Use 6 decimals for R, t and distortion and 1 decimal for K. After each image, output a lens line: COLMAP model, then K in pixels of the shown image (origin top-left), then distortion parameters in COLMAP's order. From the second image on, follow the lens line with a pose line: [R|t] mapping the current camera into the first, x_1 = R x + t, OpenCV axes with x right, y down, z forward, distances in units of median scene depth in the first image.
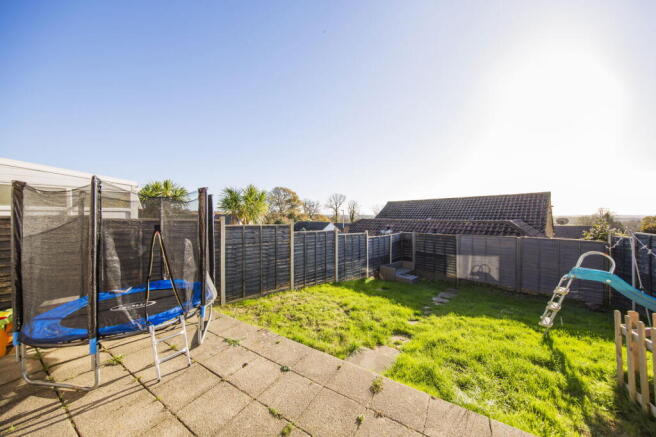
lens RADIAL K [[221.7, 0, 328.0], [0, 221.7, 218.5], [0, 0, 1]] dist [0.000005, -0.000065]
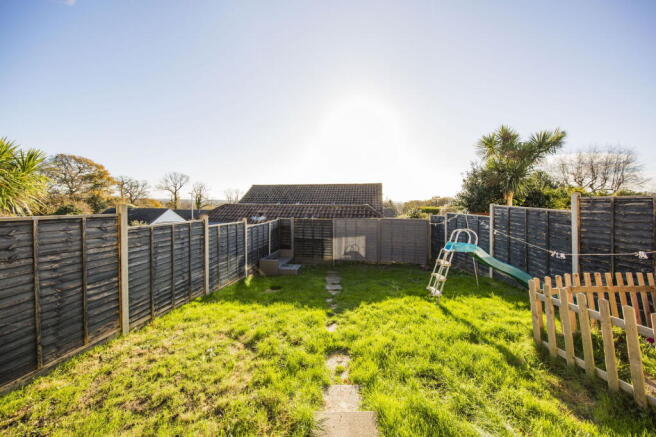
lens RADIAL K [[221.2, 0, 330.4], [0, 221.2, 205.2], [0, 0, 1]] dist [0.010059, -0.005194]
pose [[0.791586, -0.006568, 0.611022, -0.084324], [0.002082, 0.999965, 0.008051, 0.001742], [-0.611054, -0.005101, 0.791572, 0.229971]]
